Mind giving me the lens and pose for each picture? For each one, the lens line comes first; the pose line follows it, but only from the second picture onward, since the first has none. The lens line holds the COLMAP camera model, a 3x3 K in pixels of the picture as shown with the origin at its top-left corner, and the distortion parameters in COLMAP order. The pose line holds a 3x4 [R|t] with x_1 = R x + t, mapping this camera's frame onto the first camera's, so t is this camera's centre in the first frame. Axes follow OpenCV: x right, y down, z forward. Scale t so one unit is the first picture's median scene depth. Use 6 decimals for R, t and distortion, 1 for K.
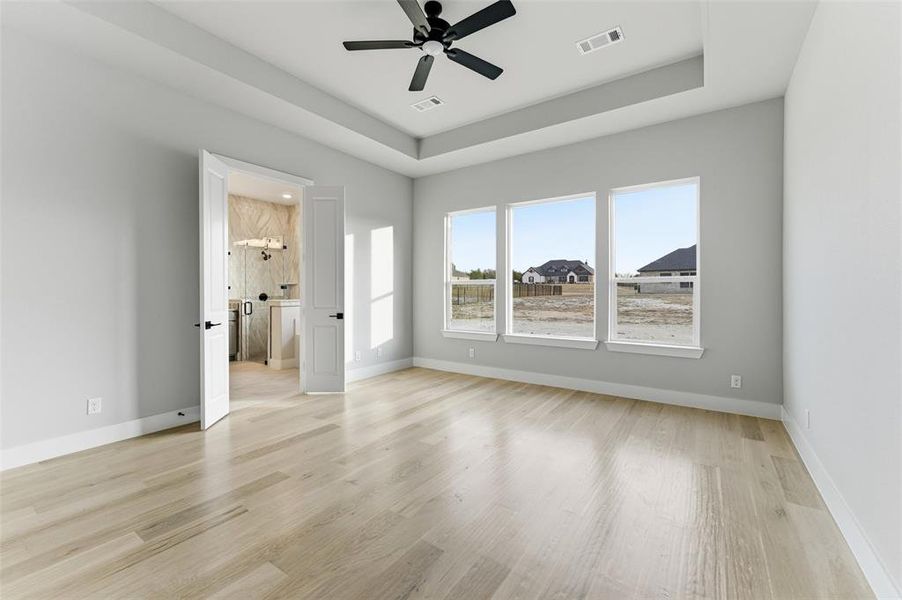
lens RADIAL K [[371.4, 0, 449.6], [0, 371.4, 291.2], [0, 0, 1]] dist [0.001847, 0.000351]
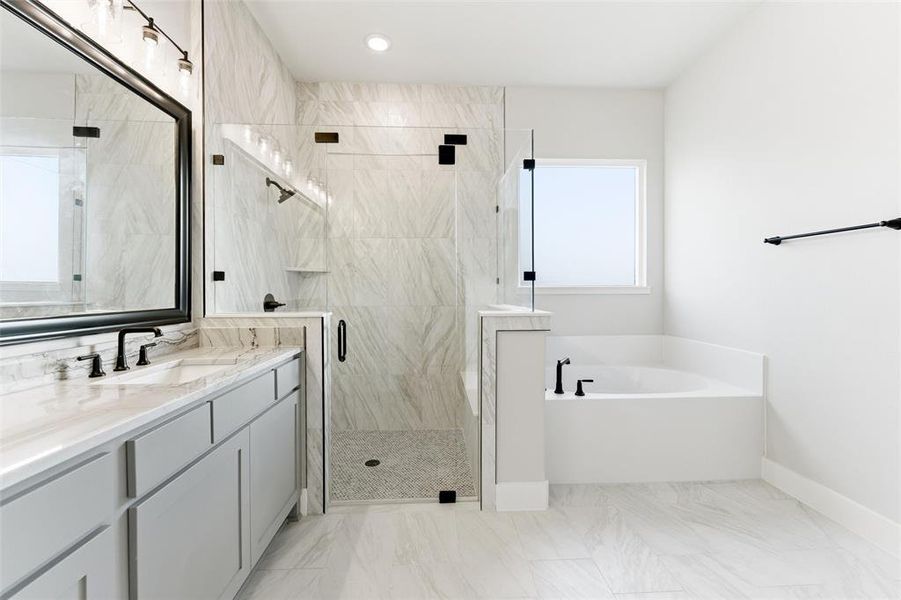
lens RADIAL K [[371.0, 0, 449.1], [0, 371.0, 291.2], [0, 0, 1]] dist [0.001847, 0.000351]
pose [[0.798982, -0.006697, 0.601318, -0.623922], [0.006315, 0.999976, 0.002747, 0.003619], [-0.601322, 0.001602, 0.799005, 0.656862]]
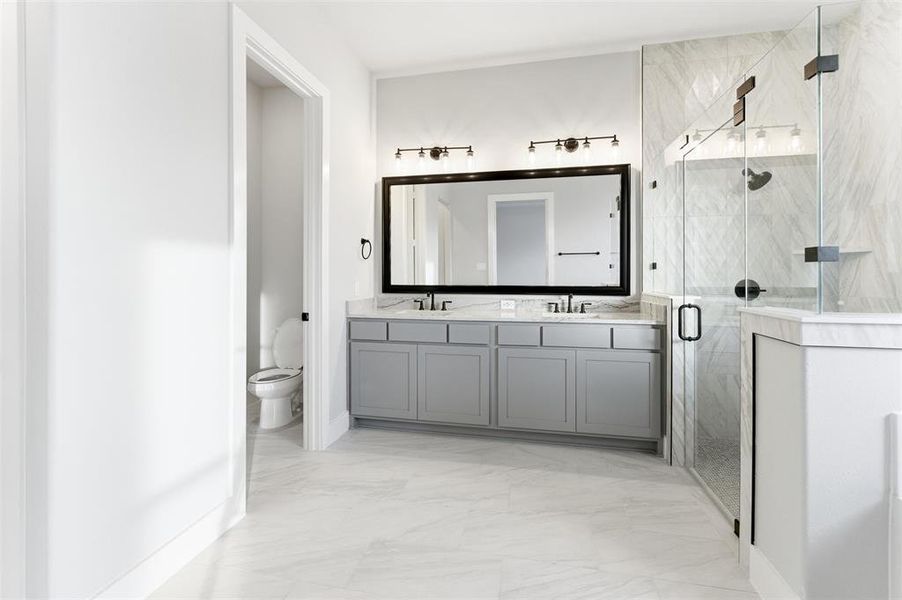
lens RADIAL K [[387.1, 0, 456.5], [0, 387.1, 275.1], [0, 0, 1]] dist [0.001425, 0.000279]
pose [[0.398630, 0.000131, -0.917112, -0.281668], [-0.003262, 0.999994, -0.001275, 0.002877], [0.917106, 0.003499, 0.398628, 0.623011]]
